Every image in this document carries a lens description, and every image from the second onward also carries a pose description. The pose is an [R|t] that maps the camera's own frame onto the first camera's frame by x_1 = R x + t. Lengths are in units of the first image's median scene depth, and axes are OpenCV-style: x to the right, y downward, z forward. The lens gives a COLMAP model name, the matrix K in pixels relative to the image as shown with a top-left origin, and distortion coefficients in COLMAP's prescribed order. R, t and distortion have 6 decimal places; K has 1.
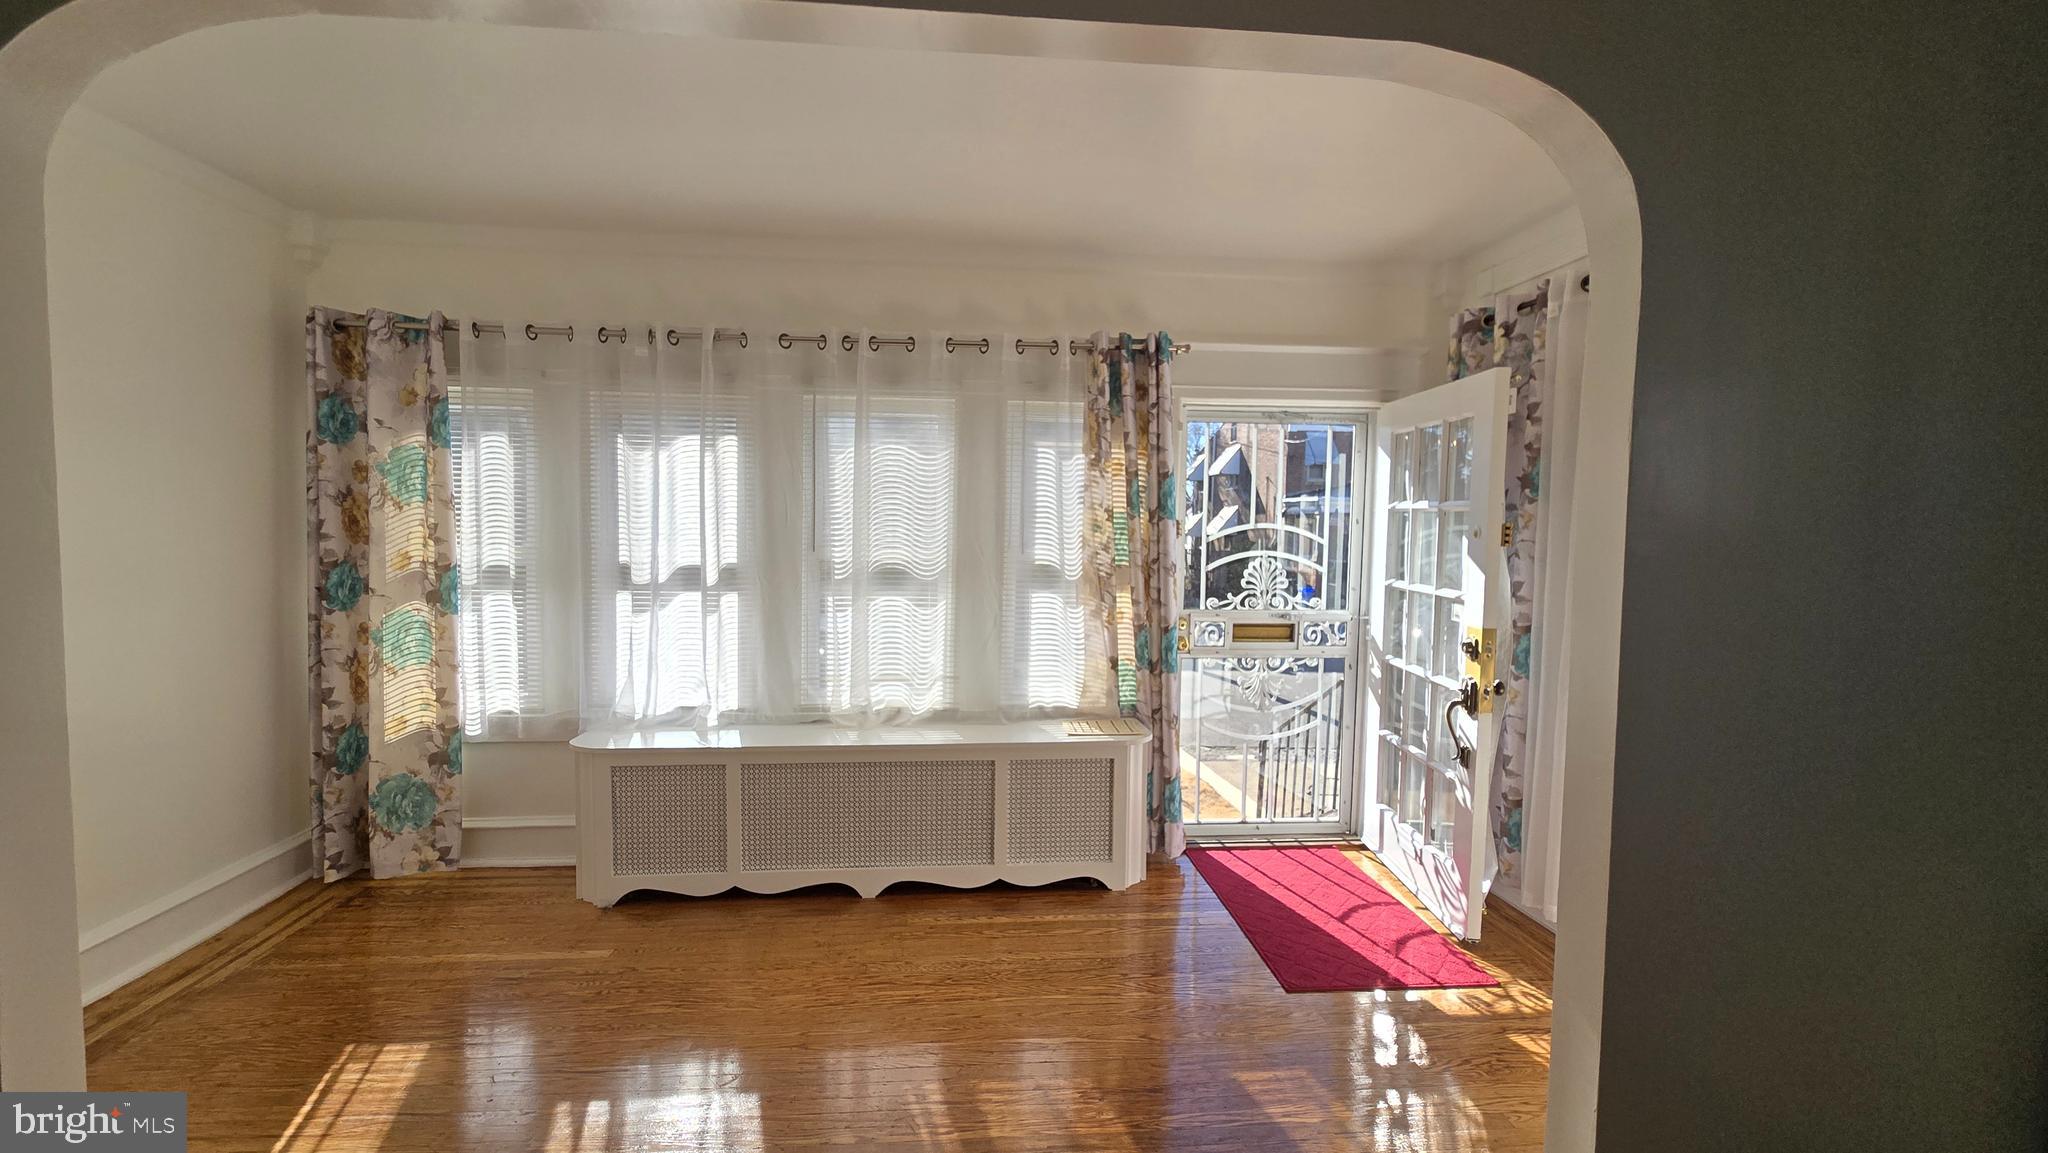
lens RADIAL K [[834.1, 0, 1012.2], [0, 834.1, 583.9], [0, 0, 1]] dist [-0.000851, -0.002035]
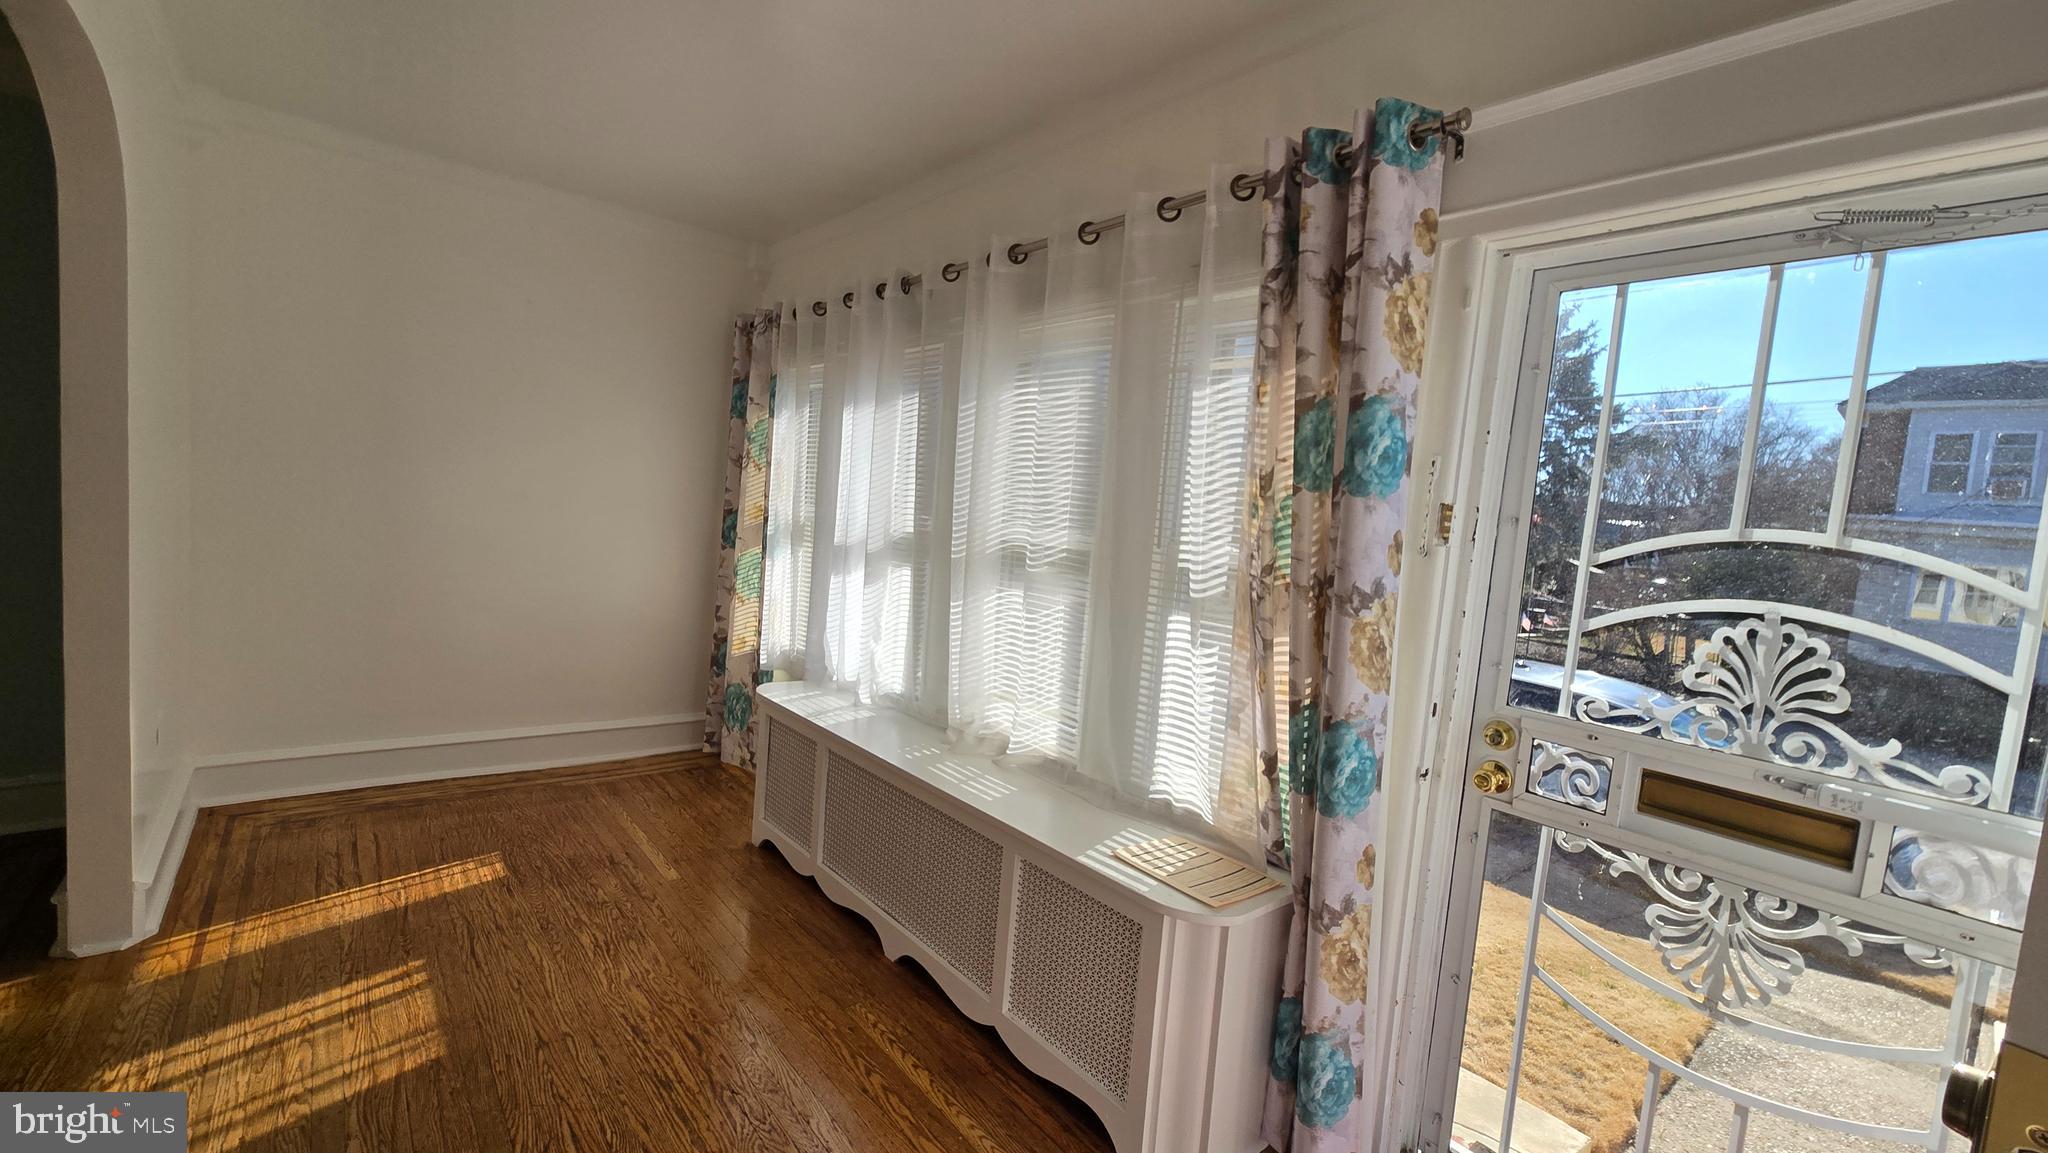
lens RADIAL K [[834.1, 0, 1011.6], [0, 834.1, 577.7], [0, 0, 1]] dist [-0.000851, -0.002035]
pose [[0.561999, 0.101866, -0.820842, 0.475805], [-0.127926, 0.991151, 0.035415, -0.022659], [0.817186, 0.085104, 0.570057, 0.578781]]
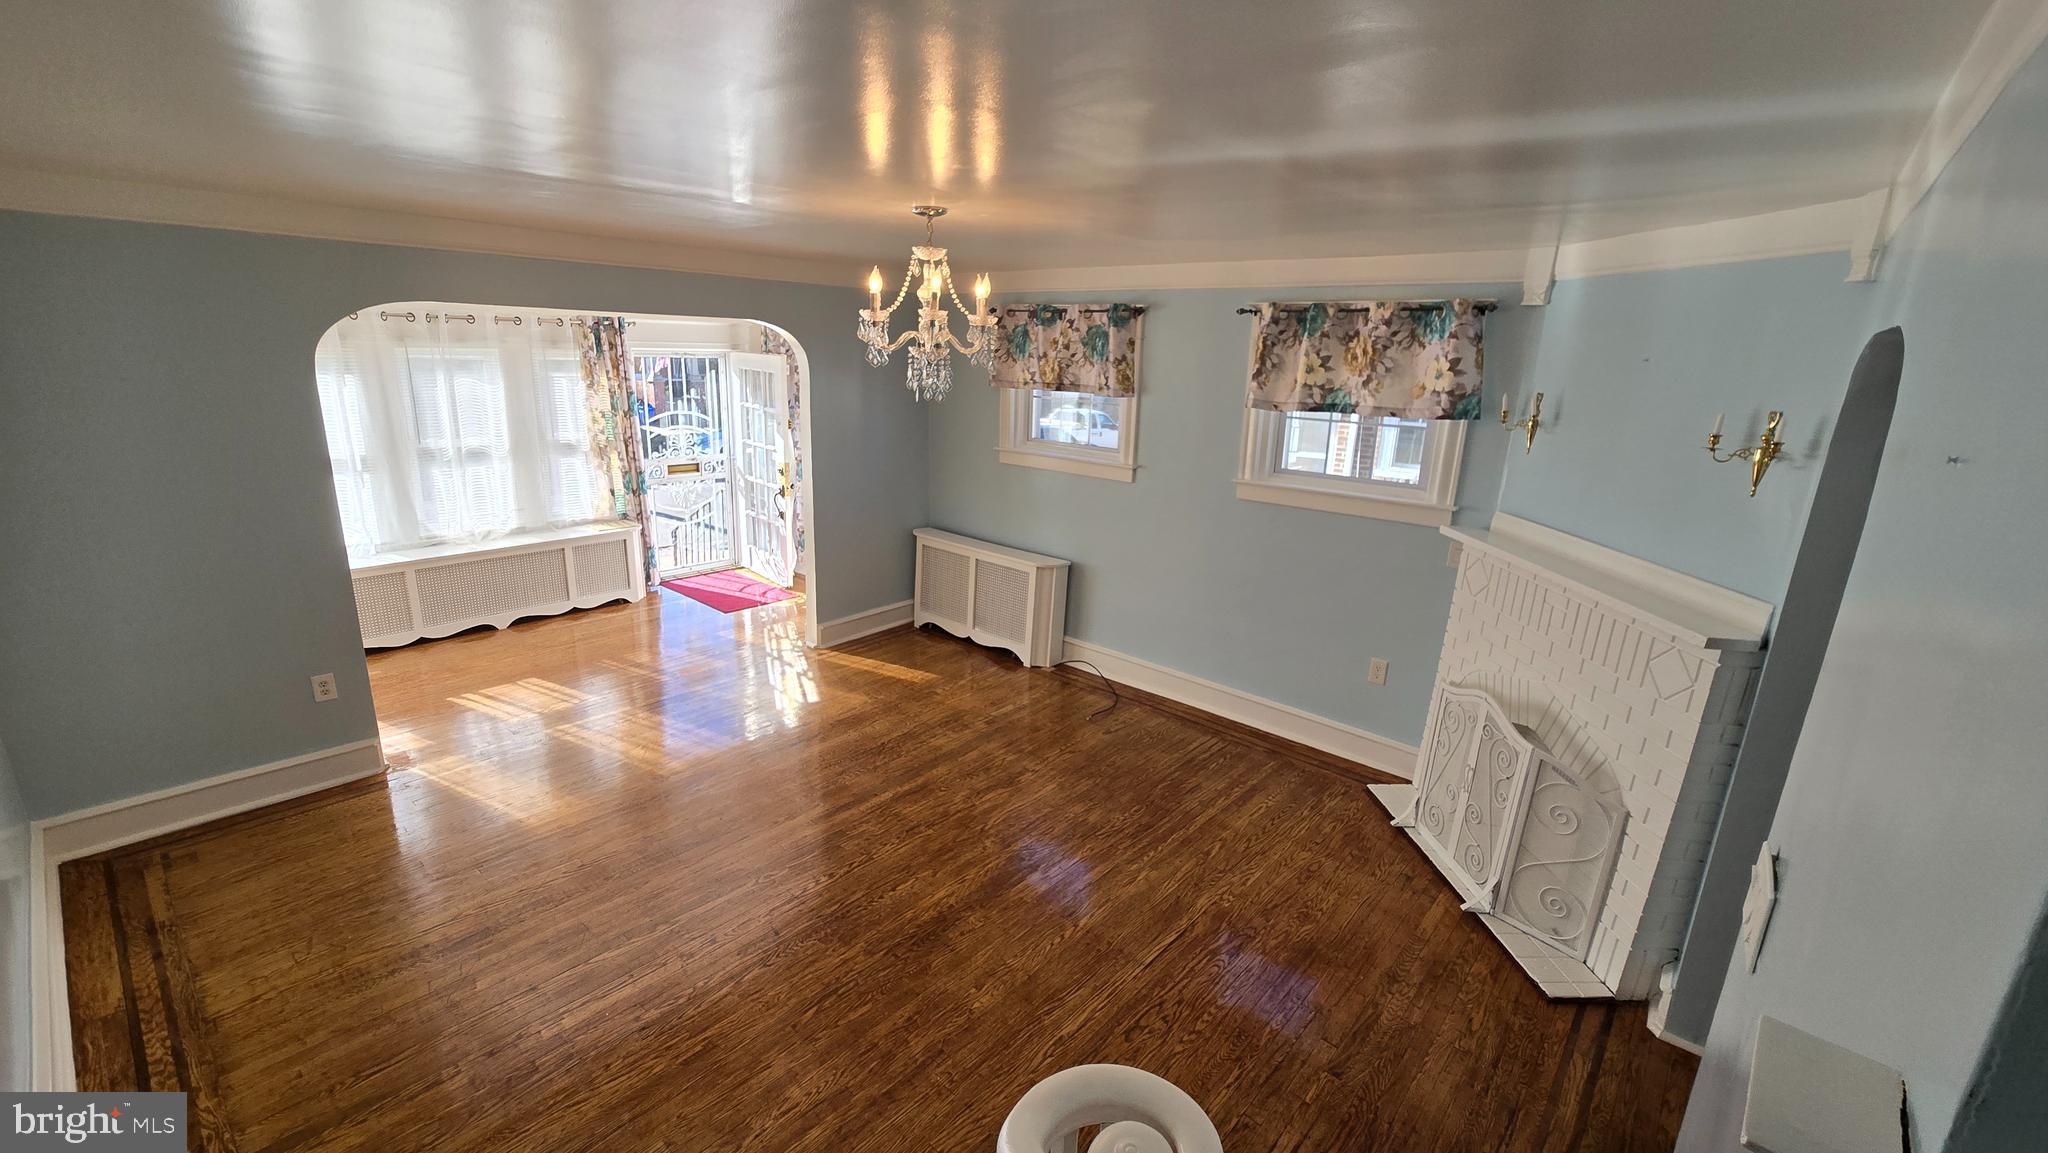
lens RADIAL K [[834.1, 0, 1002.2], [0, 834.1, 574.3], [0, 0, 1]] dist [-0.000851, -0.002035]
pose [[0.733989, -0.165514, 0.658685, -0.532139], [0.021193, 0.974959, 0.221371, -0.130155], [-0.678831, -0.148524, 0.719117, -1.044807]]
